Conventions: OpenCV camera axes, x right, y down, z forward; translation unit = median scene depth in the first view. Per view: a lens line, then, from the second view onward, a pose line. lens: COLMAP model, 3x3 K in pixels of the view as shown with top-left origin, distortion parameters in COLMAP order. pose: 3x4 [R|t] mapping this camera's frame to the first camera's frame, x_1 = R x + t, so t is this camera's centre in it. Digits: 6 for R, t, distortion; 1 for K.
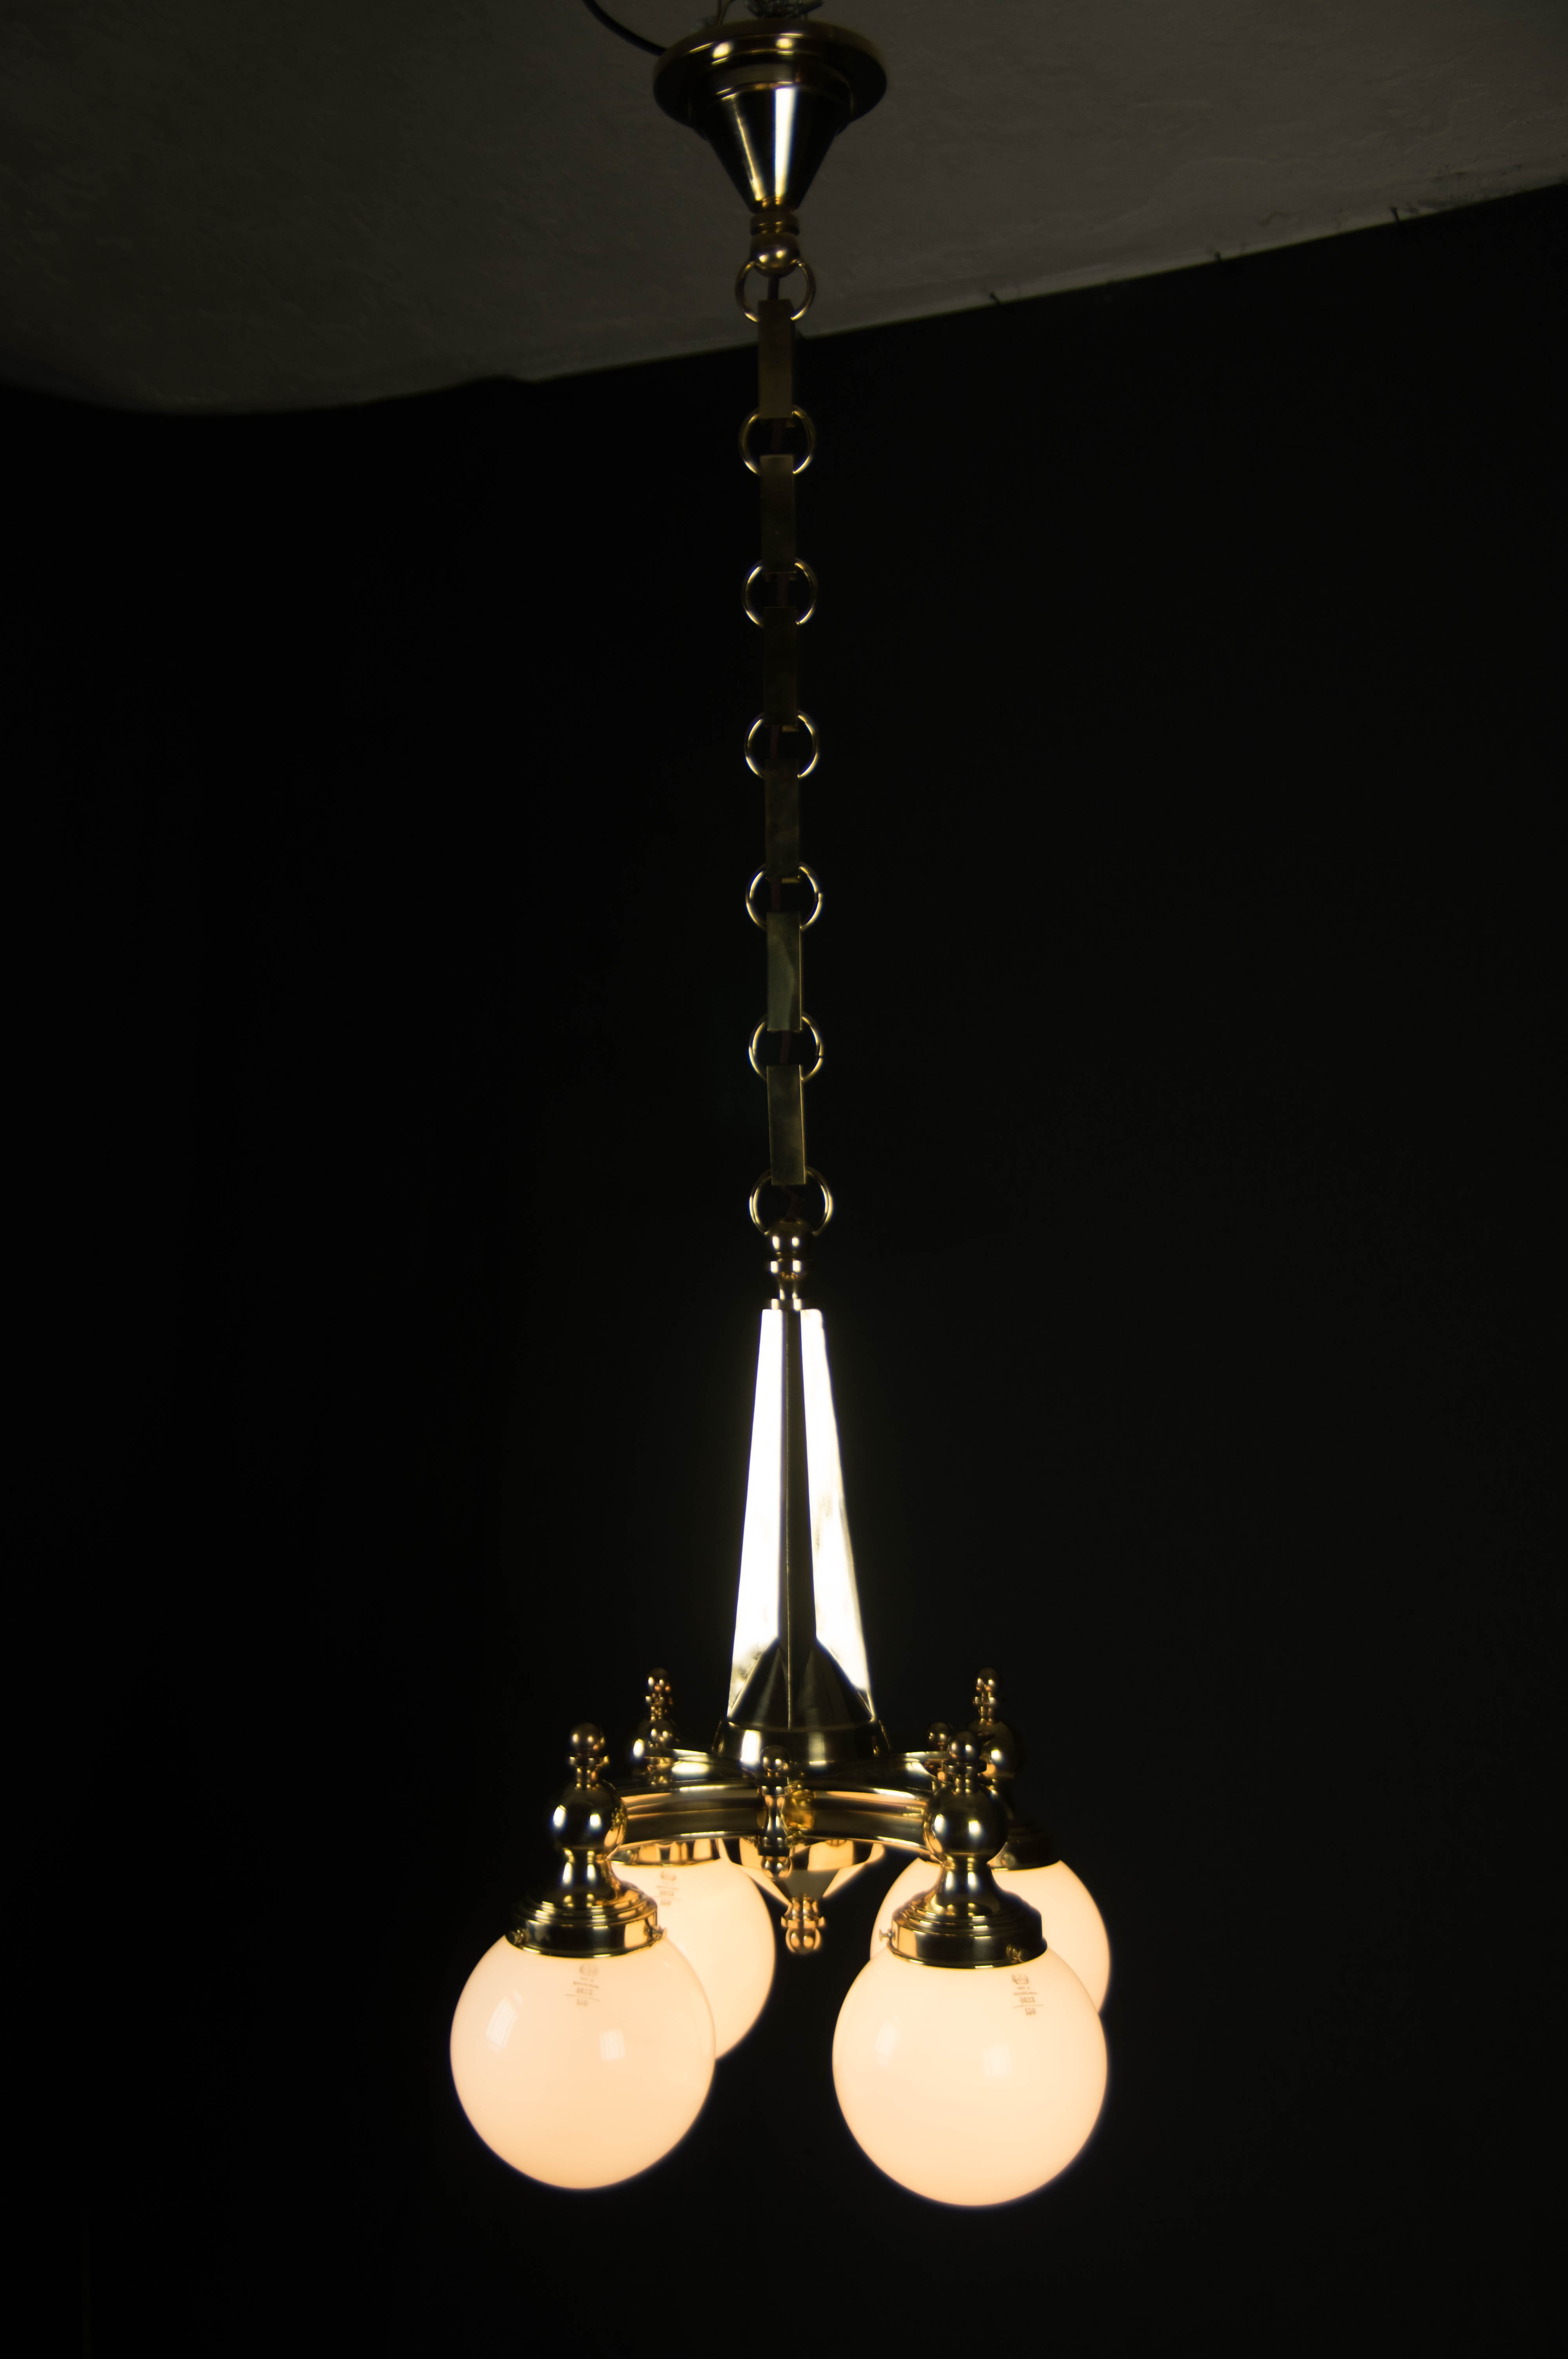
lens RADIAL K [[2587.2, 0, 754.2], [0, 2587.2, 1242.2], [0, 0, 1]] dist [-0.023331, 0.000000]
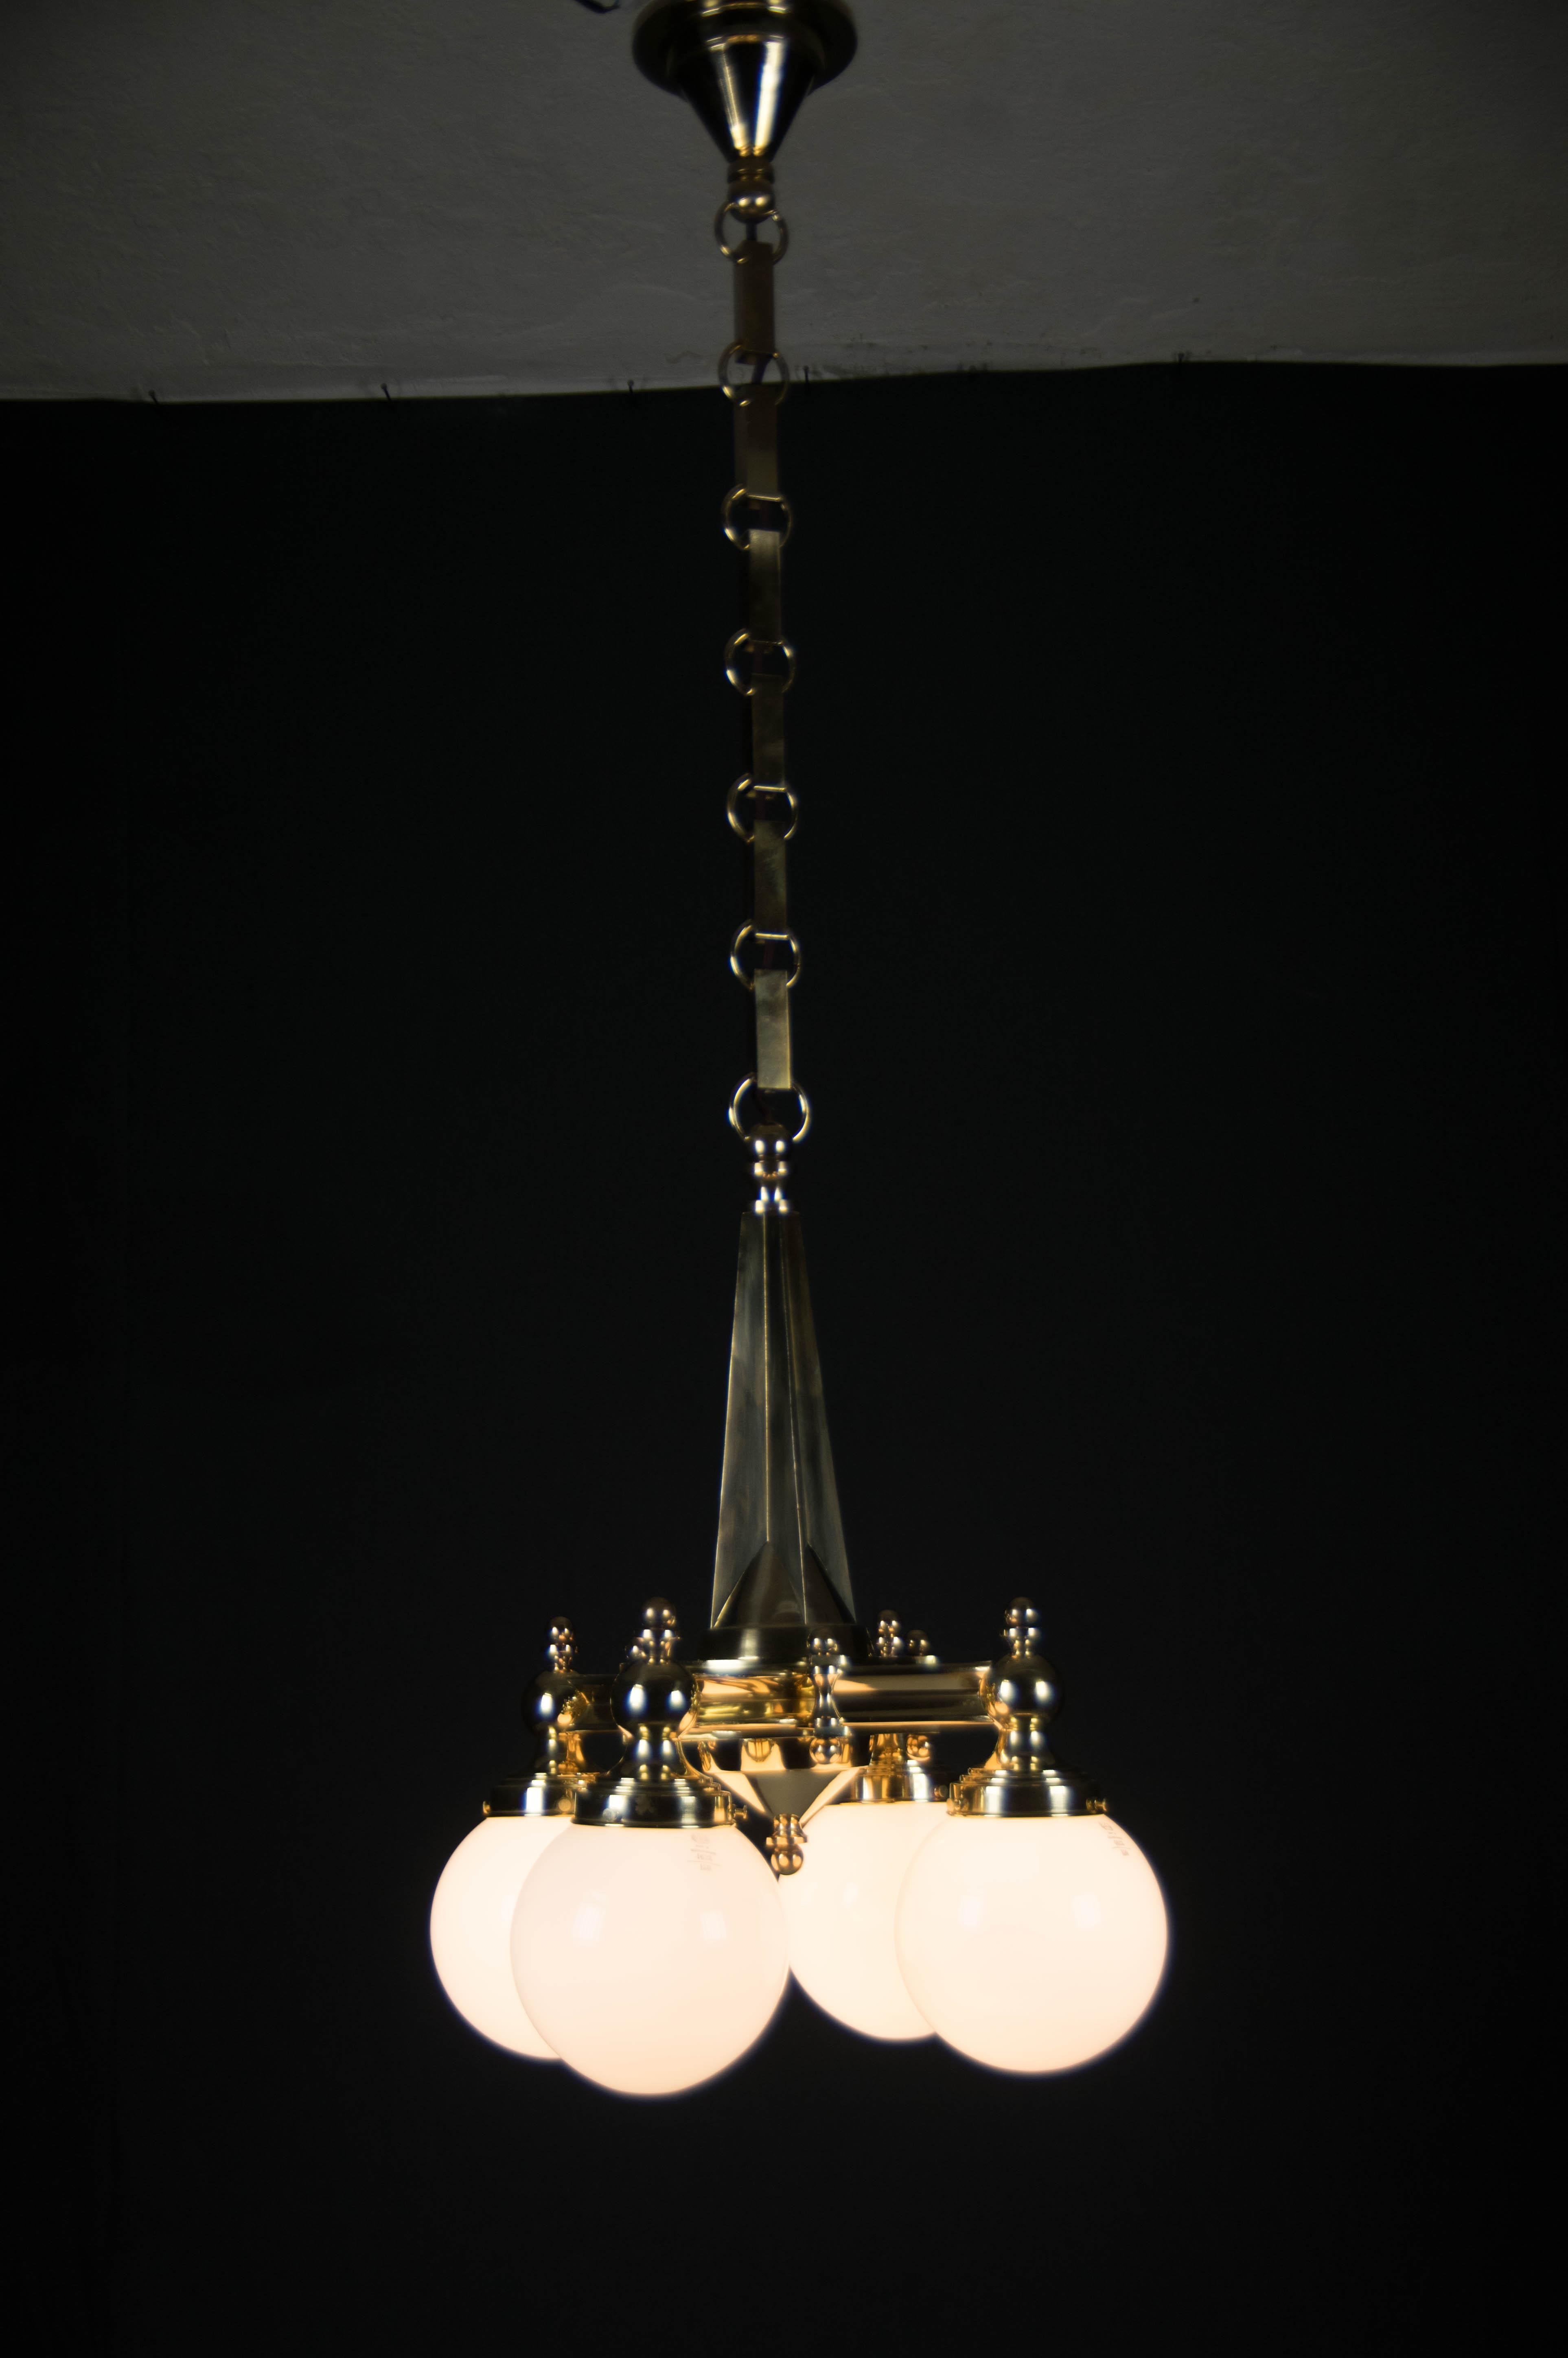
lens RADIAL K [[3110.6, 0, 728.9], [0, 3110.6, 1319.9], [0, 0, 1]] dist [-0.020367, 0.000000]
pose [[0.897256, 0.050559, 0.438606, -0.521905], [0.005503, 0.992064, -0.125616, 0.216310], [-0.441476, 0.115124, 0.889857, -0.047055]]
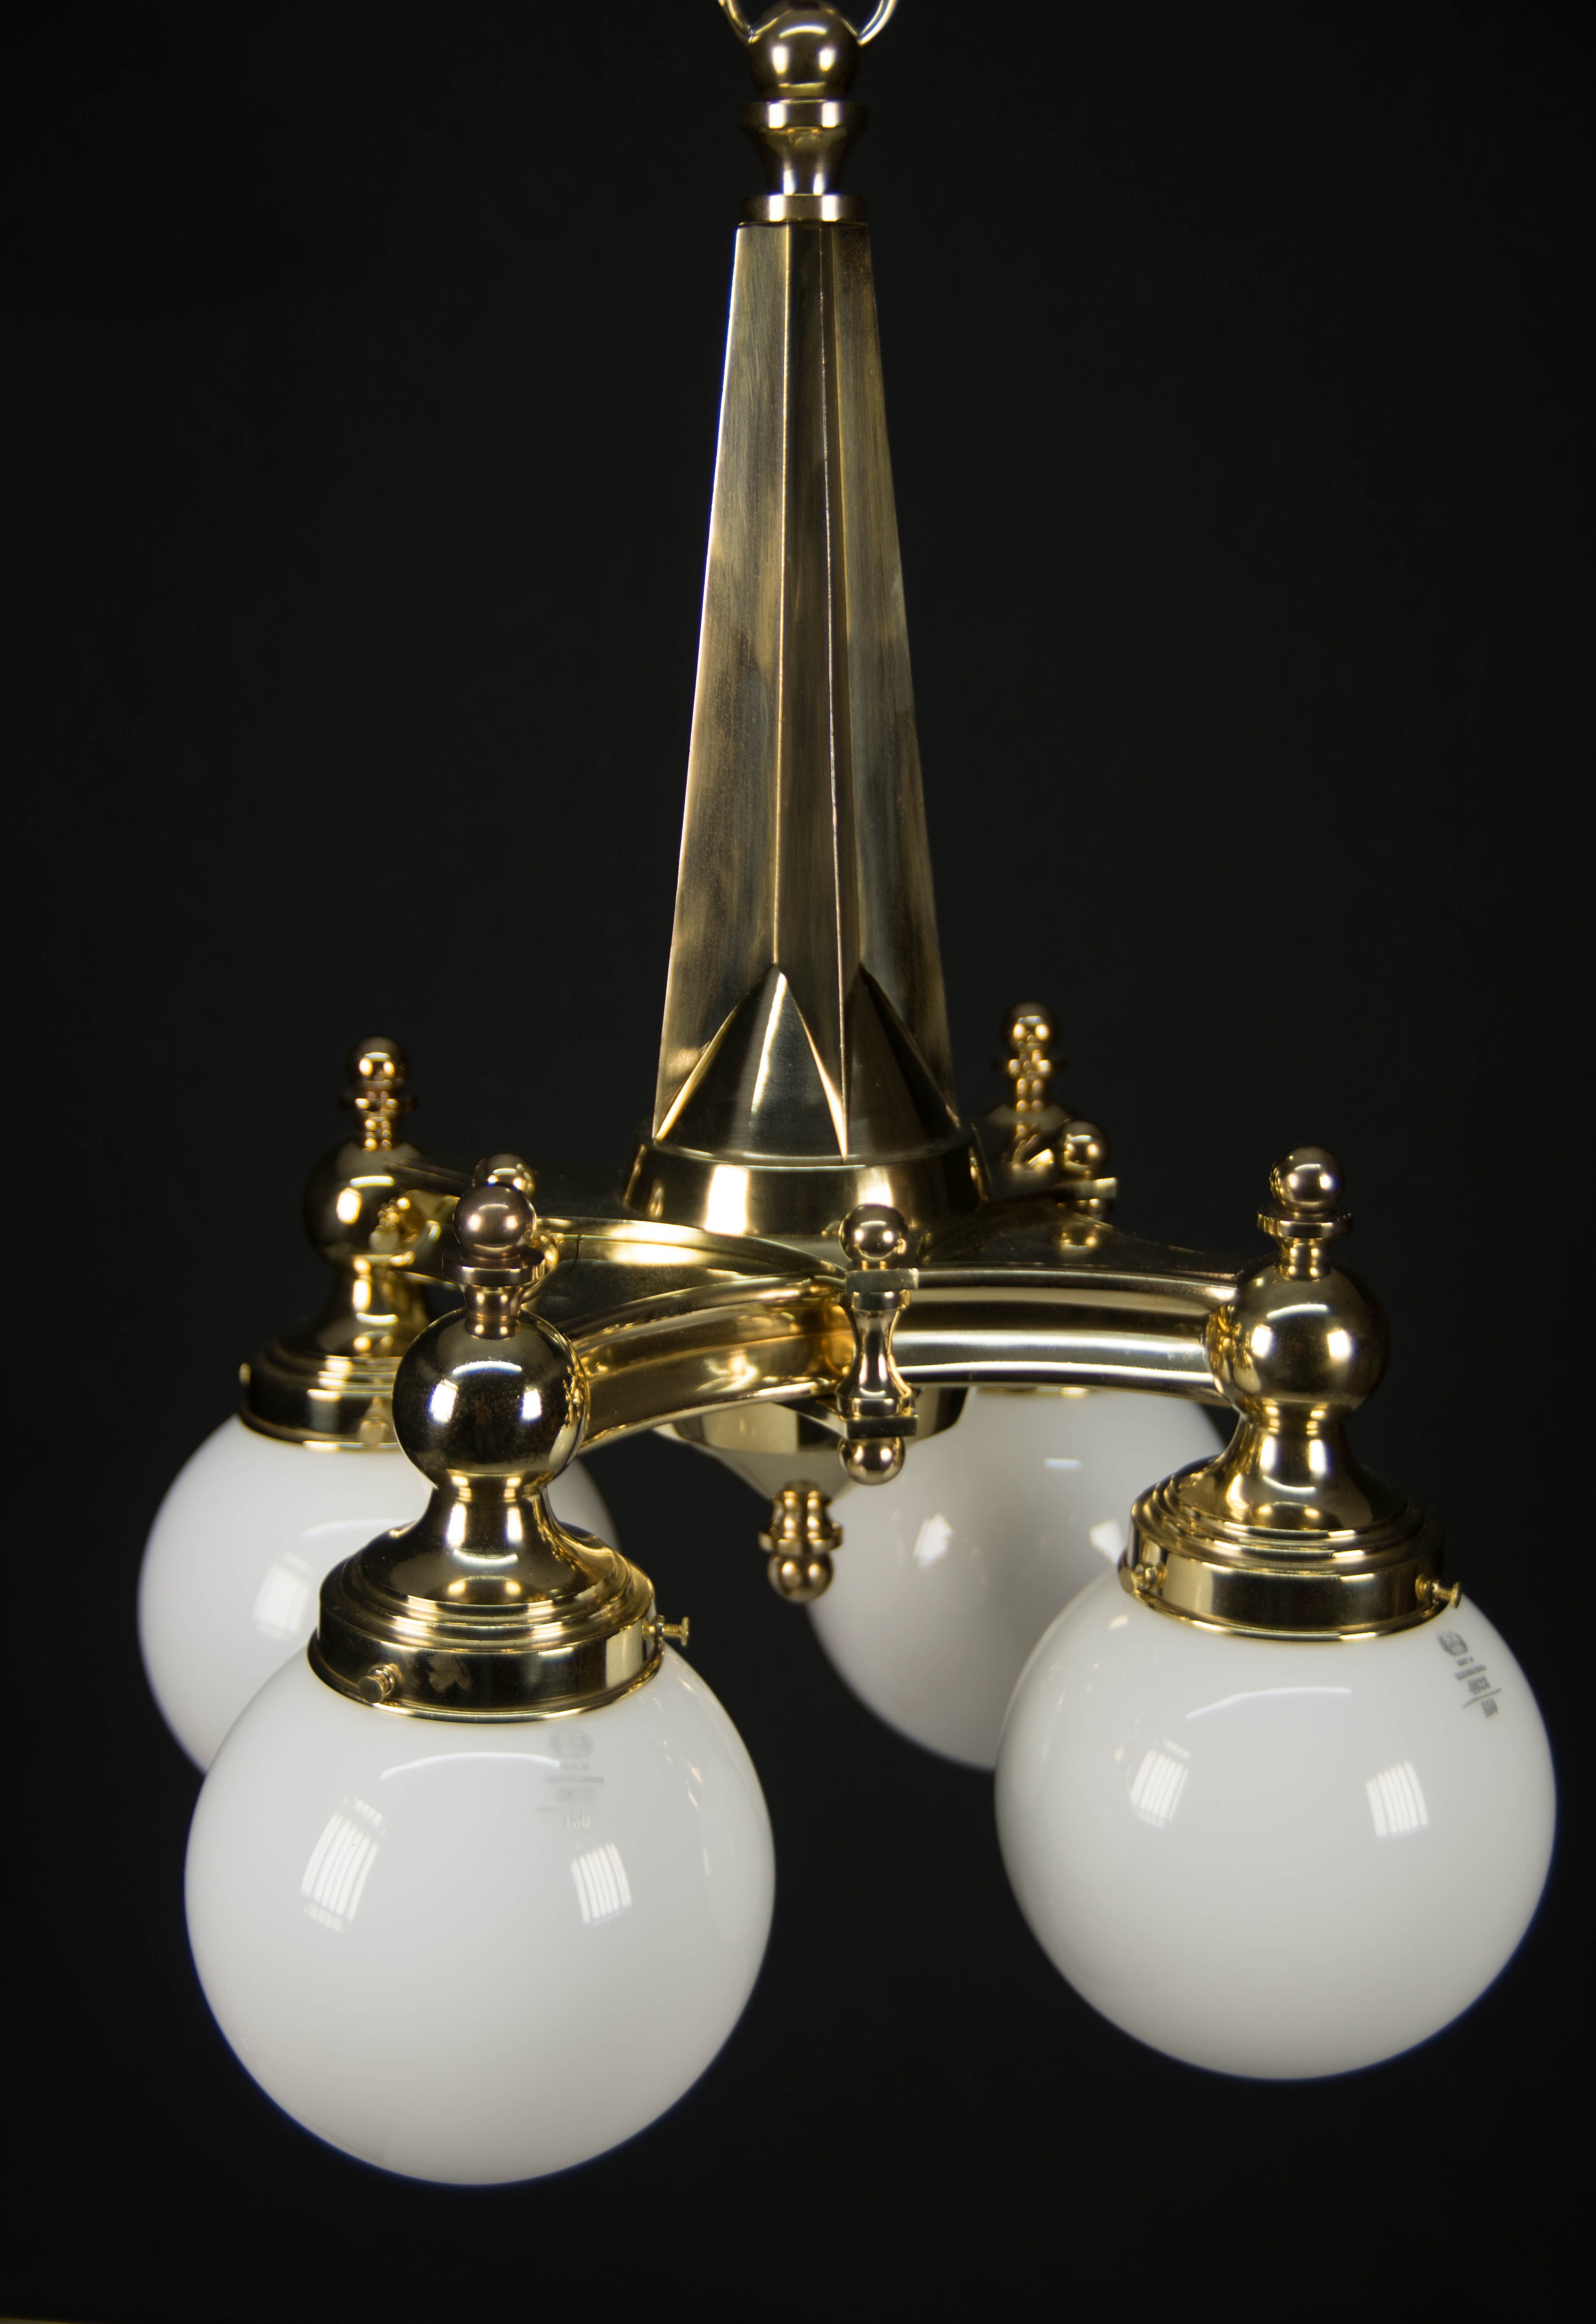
lens RADIAL K [[3064.8, 0, 811.5], [0, 3064.8, 1228.6], [0, 0, 1]] dist [0.015466, 0.000000]
pose [[0.912043, -0.081703, 0.401874, -0.208674], [-0.021512, 0.969072, 0.245840, 0.063571], [-0.409531, -0.232862, 0.882077, 0.502130]]
